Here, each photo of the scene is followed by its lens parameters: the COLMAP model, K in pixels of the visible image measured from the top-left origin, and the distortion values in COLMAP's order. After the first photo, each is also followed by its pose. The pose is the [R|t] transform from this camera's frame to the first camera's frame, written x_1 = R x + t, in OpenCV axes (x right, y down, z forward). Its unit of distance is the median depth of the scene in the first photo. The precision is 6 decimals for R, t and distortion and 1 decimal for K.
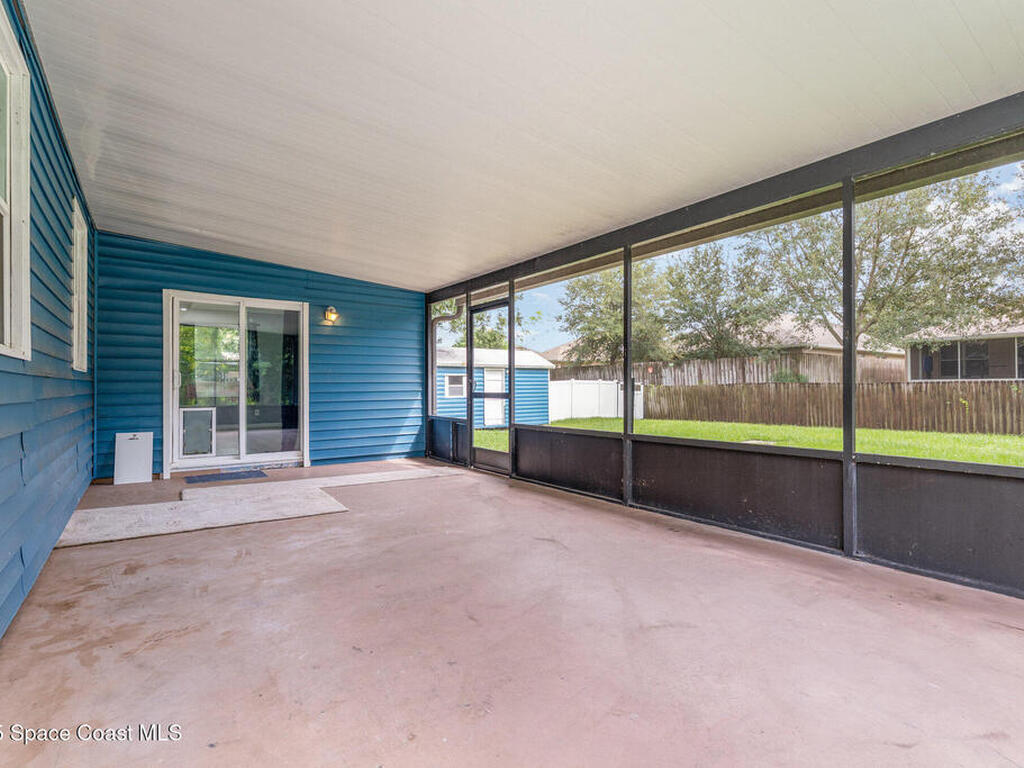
lens RADIAL K [[503.1, 0, 519.0], [0, 503.1, 387.0], [0, 0, 1]] dist [-0.001760, 0.000492]
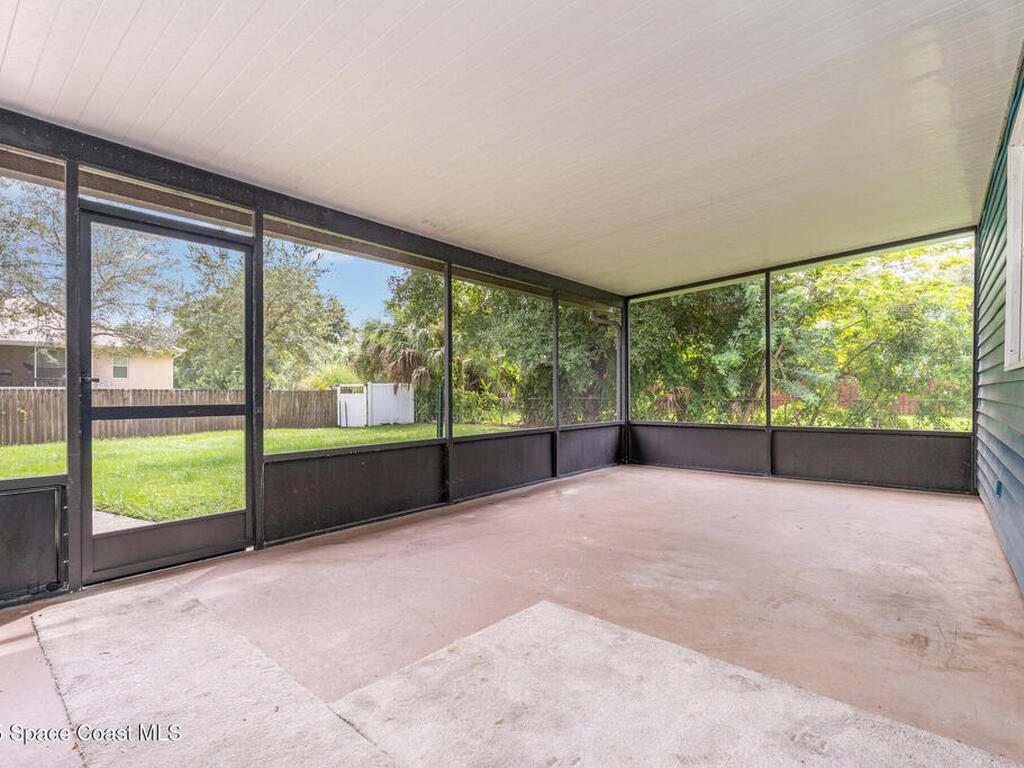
lens RADIAL K [[503.1, 0, 519.0], [0, 503.1, 387.0], [0, 0, 1]] dist [-0.001760, 0.000492]
pose [[-0.234686, 0.014961, 0.971956, -0.715350], [0.002496, 0.999888, -0.014788, 0.001835], [-0.972068, -0.001045, -0.234697, 0.919471]]
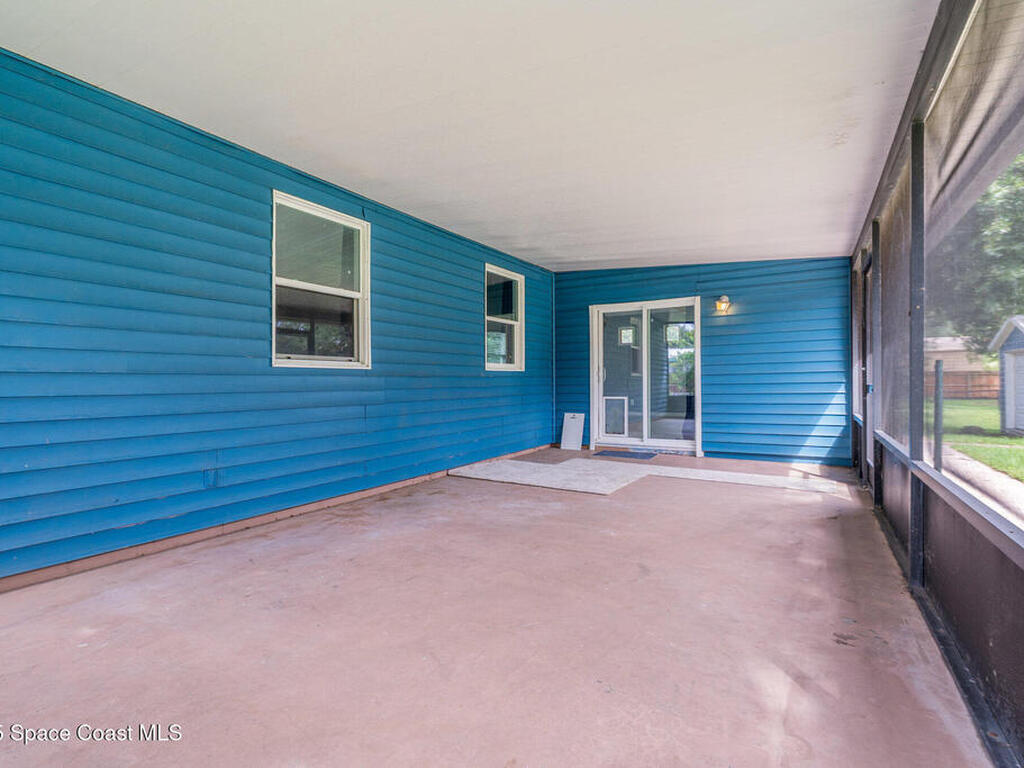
lens RADIAL K [[503.1, 0, 519.0], [0, 503.1, 387.0], [0, 0, 1]] dist [-0.001760, 0.000492]
pose [[0.404306, 0.005786, -0.914605, 0.449431], [0.012010, 0.999860, 0.011634, 0.000110], [0.914545, -0.015688, 0.404180, 0.313742]]
